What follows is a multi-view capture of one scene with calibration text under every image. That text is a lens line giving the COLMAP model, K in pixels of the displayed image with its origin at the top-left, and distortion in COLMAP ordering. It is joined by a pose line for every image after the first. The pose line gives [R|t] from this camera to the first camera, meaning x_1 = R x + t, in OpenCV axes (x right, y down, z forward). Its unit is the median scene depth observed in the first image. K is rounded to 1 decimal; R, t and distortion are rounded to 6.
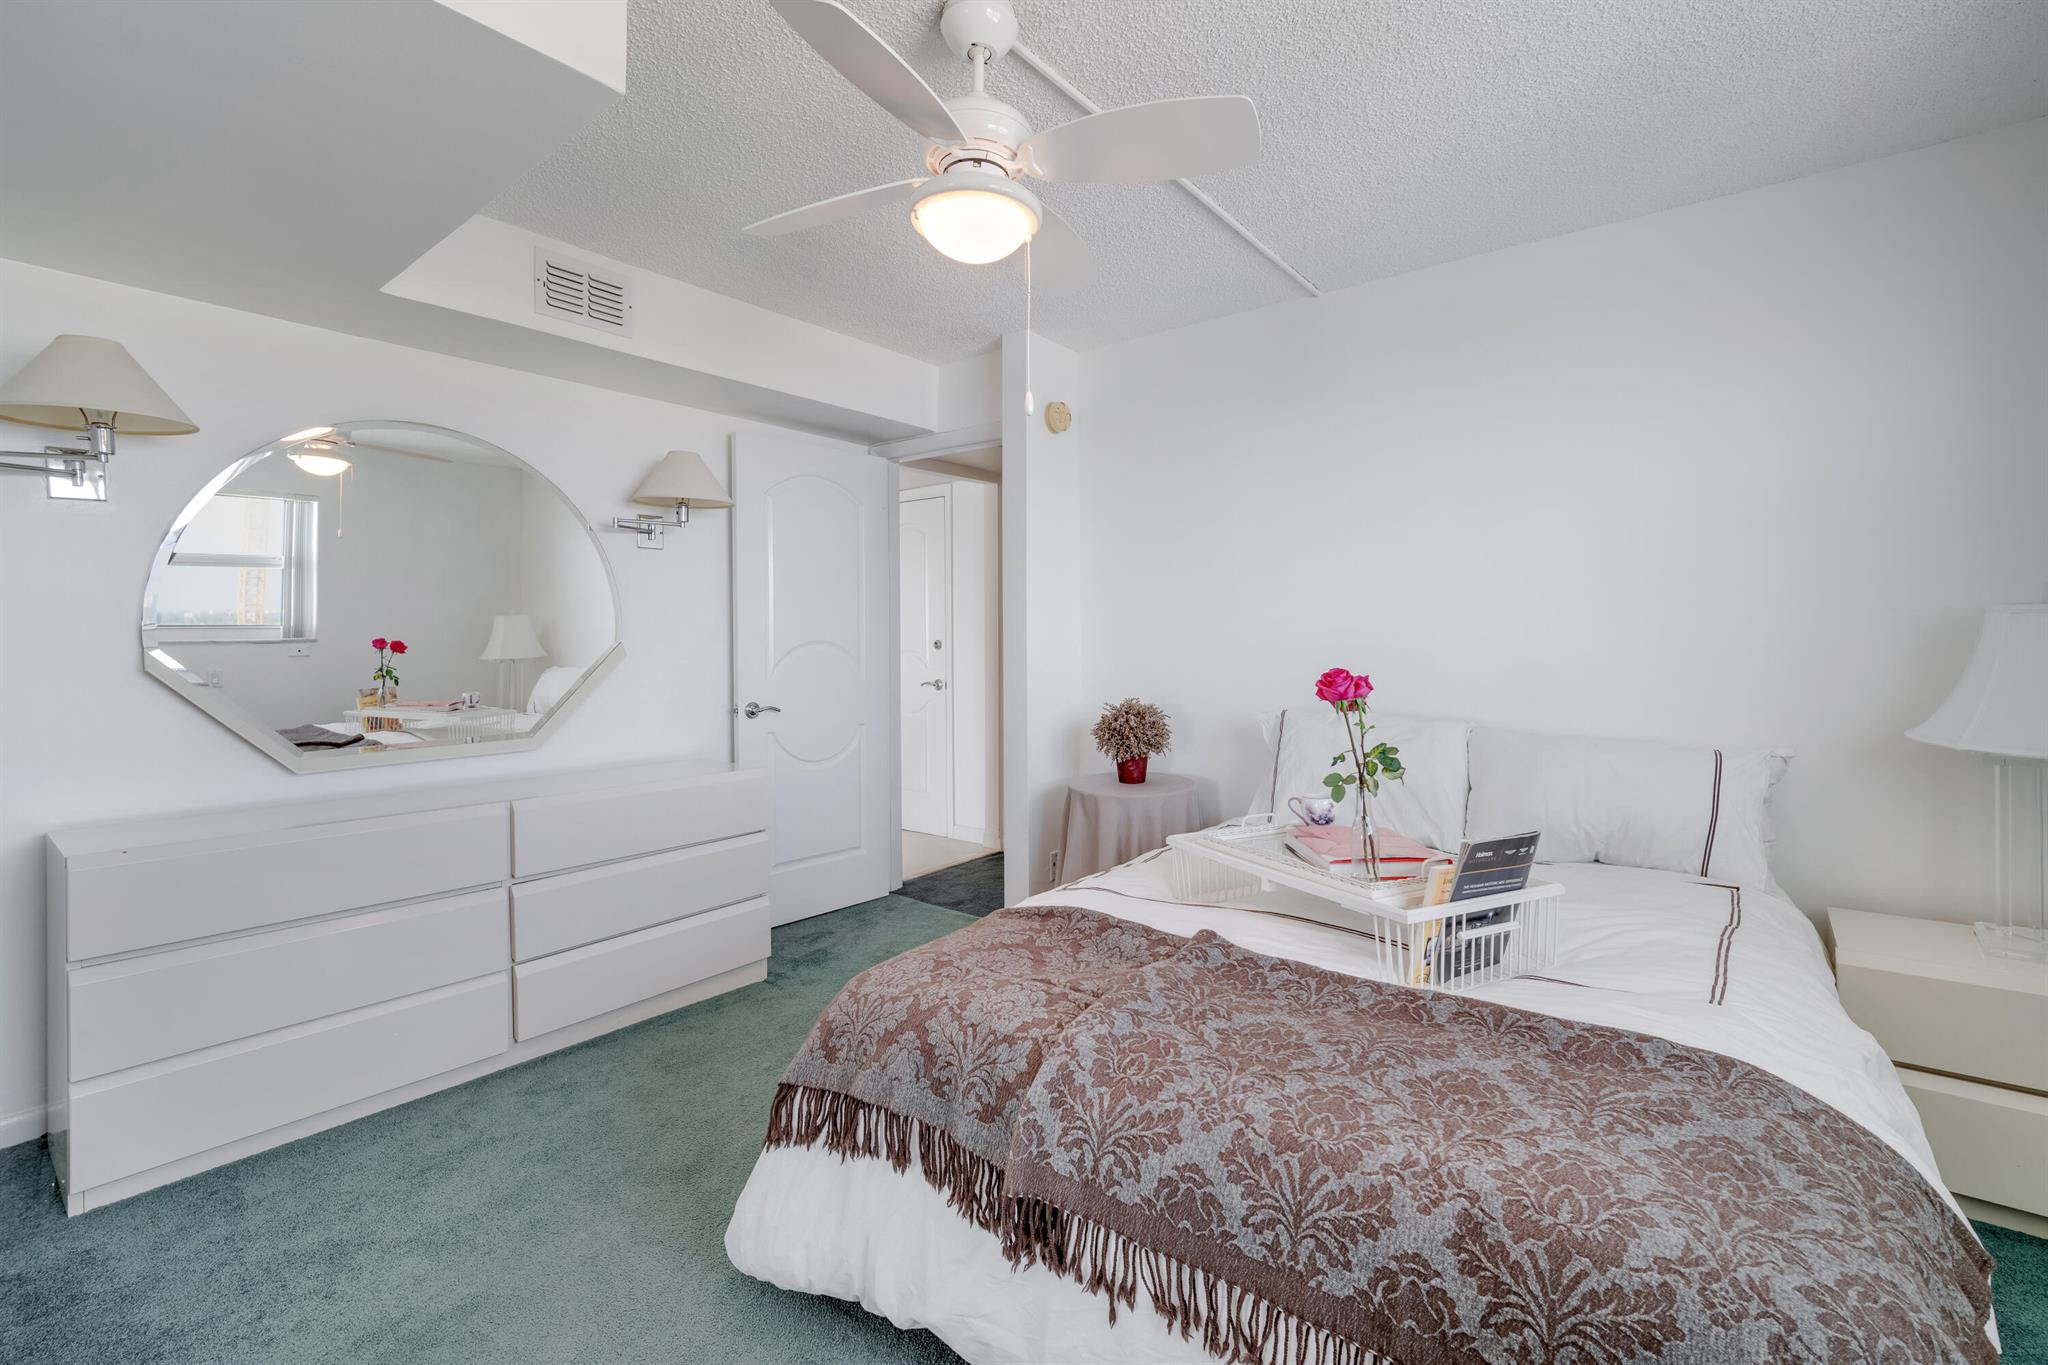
lens RADIAL K [[907.0, 0, 991.0], [0, 907.0, 626.8], [0, 0, 1]] dist [-0.012501, 0.003388]
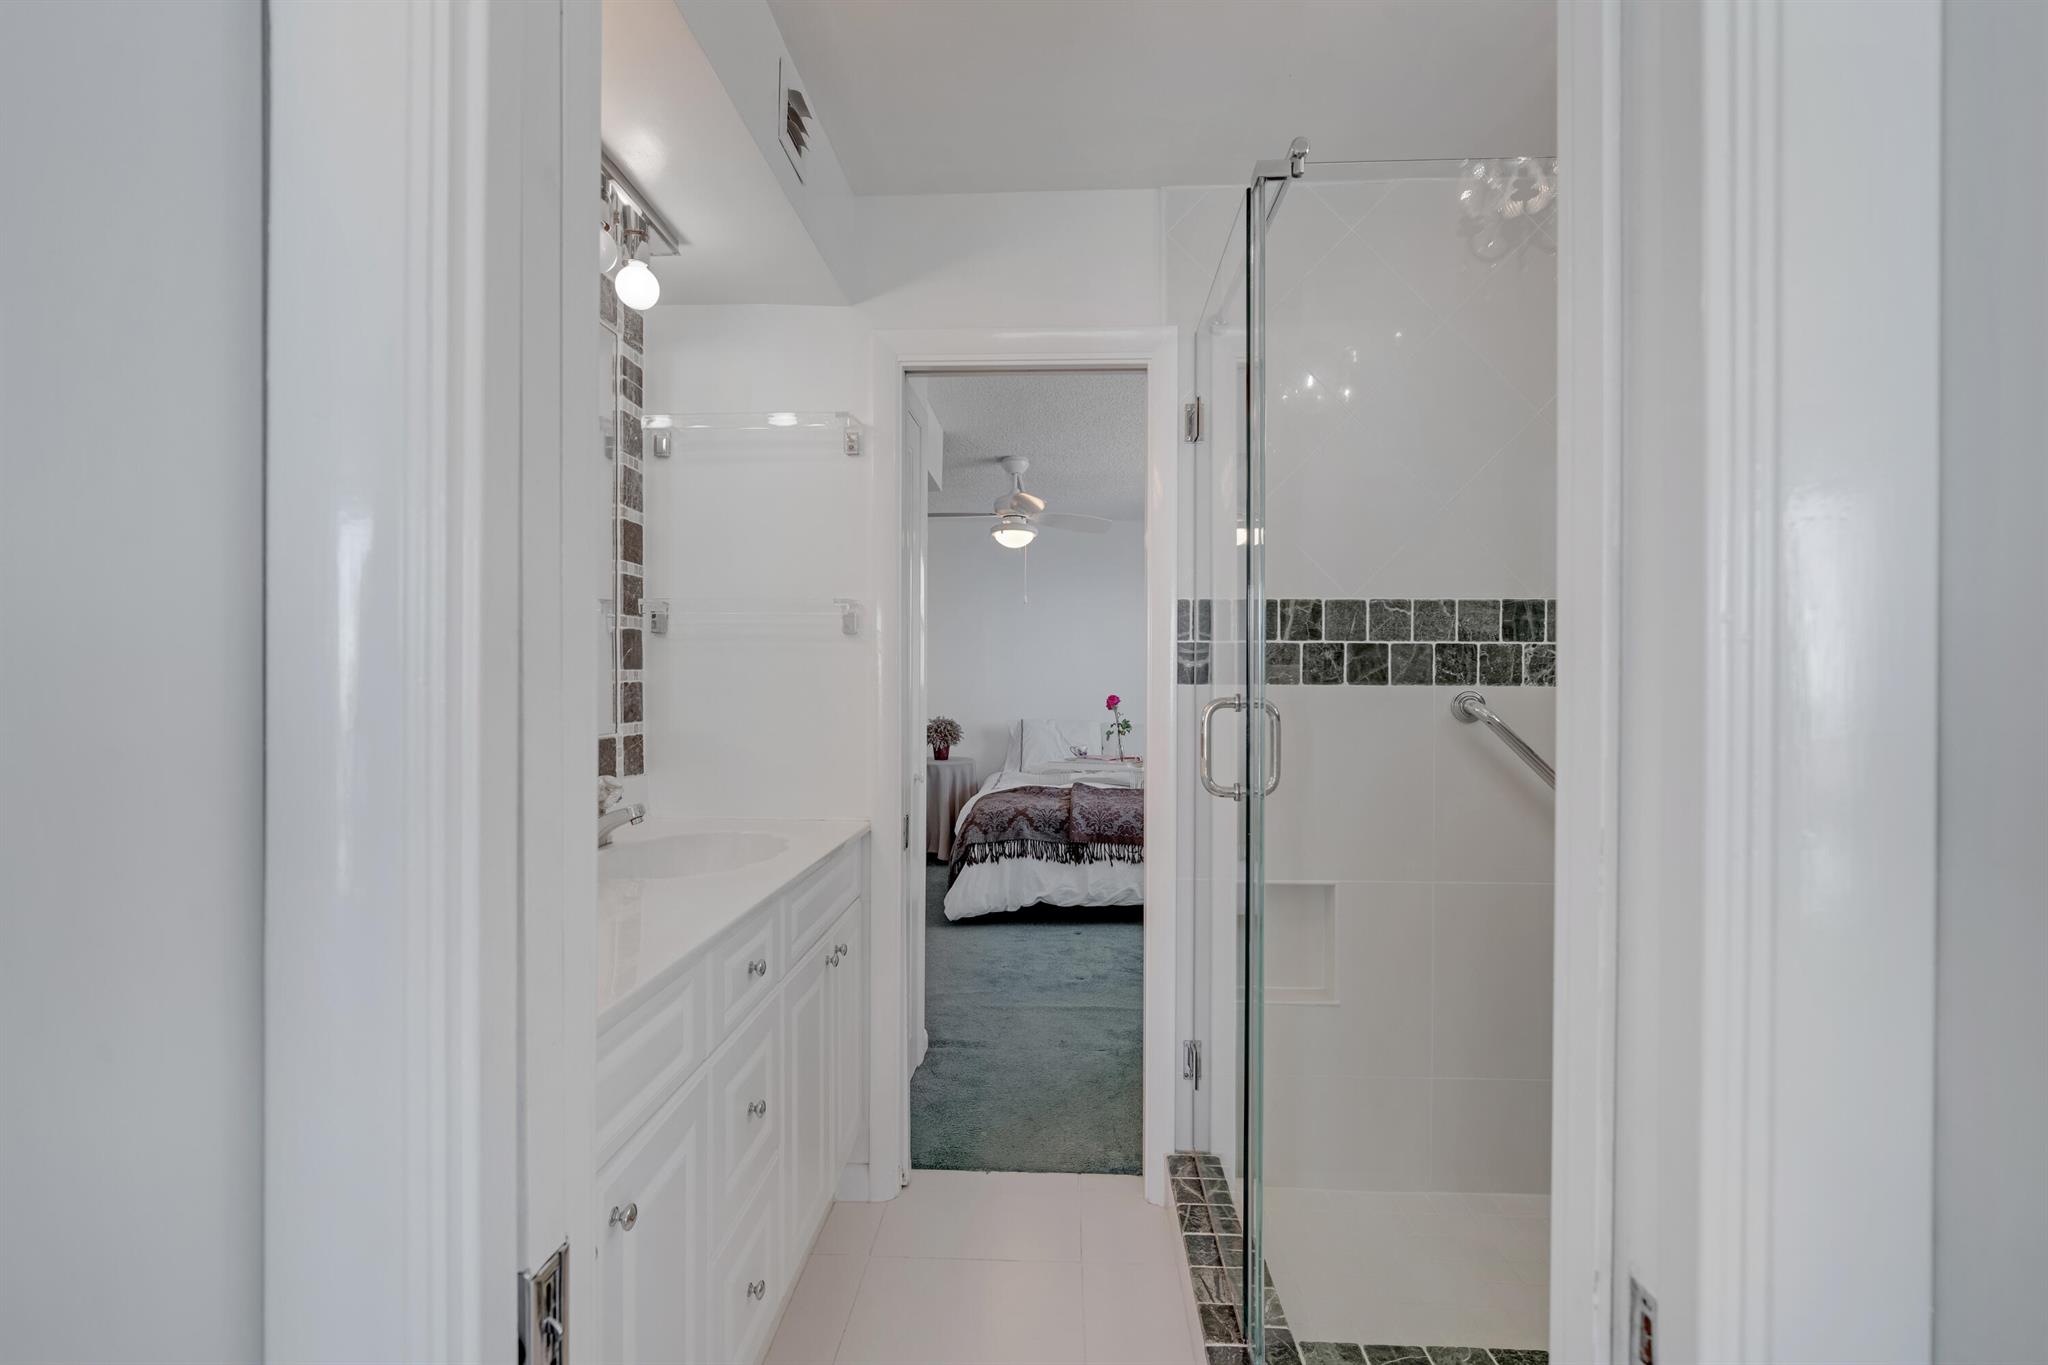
lens RADIAL K [[907.0, 0, 1037.5], [0, 907.0, 682.8], [0, 0, 1]] dist [-0.012501, 0.003388]
pose [[0.801626, -0.000540, 0.597826, -1.623449], [-0.006428, 0.999934, 0.009522, -0.022743], [-0.597791, -0.011476, 0.801570, -1.274429]]
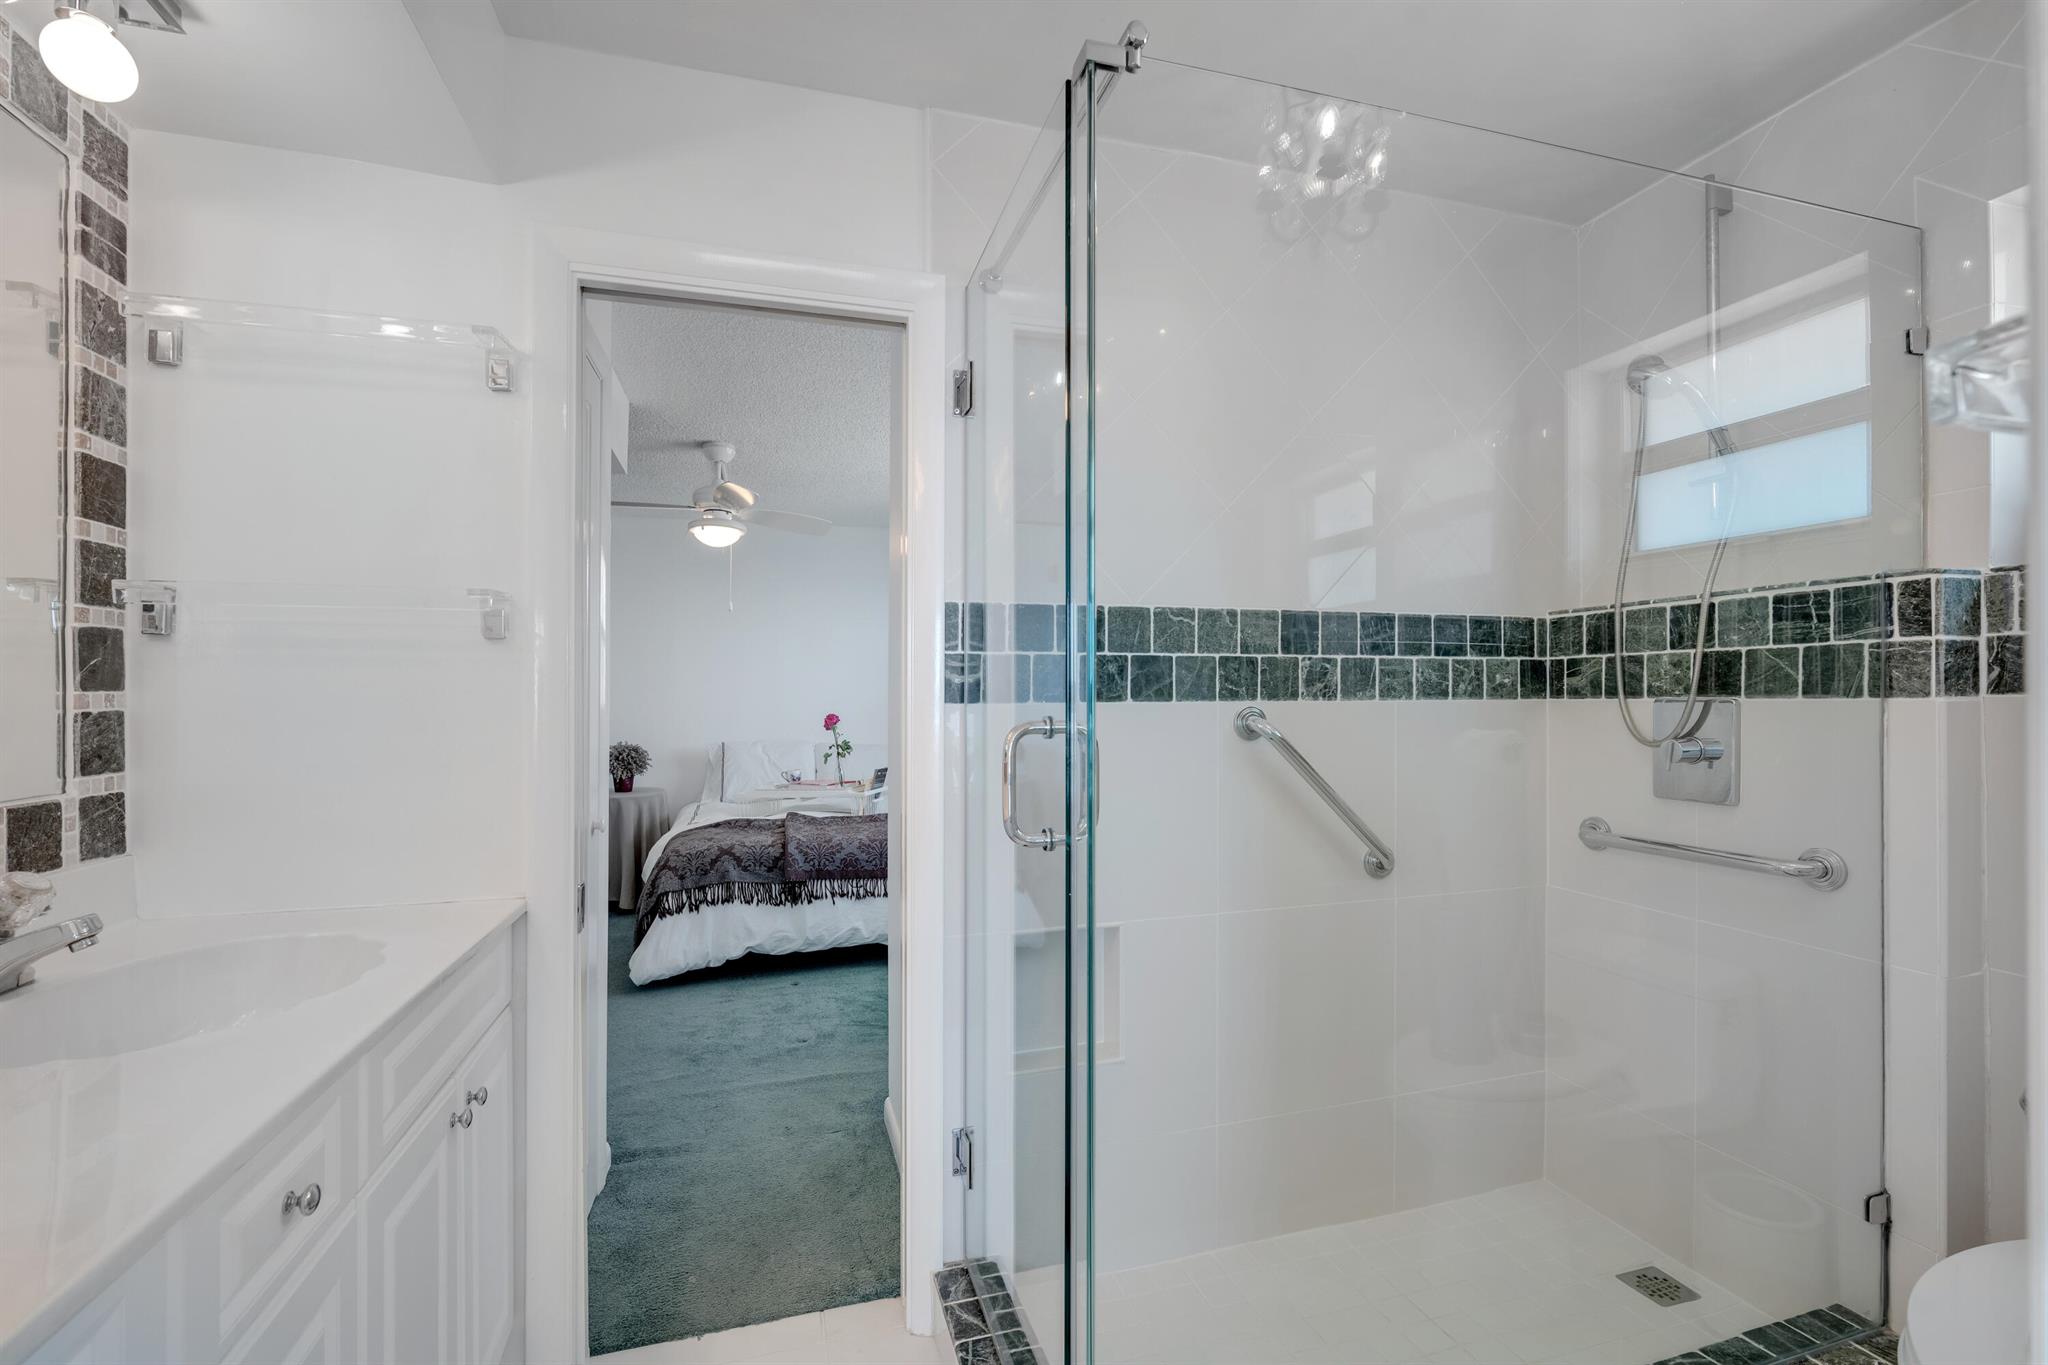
lens RADIAL K [[907.0, 0, 1061.4], [0, 907.0, 675.1], [0, 0, 1]] dist [-0.012501, 0.003388]
pose [[0.549753, 0.013070, 0.835225, -1.536373], [0.002119, 0.999853, -0.017041, -0.024363], [-0.835325, 0.011138, 0.549644, -1.106262]]
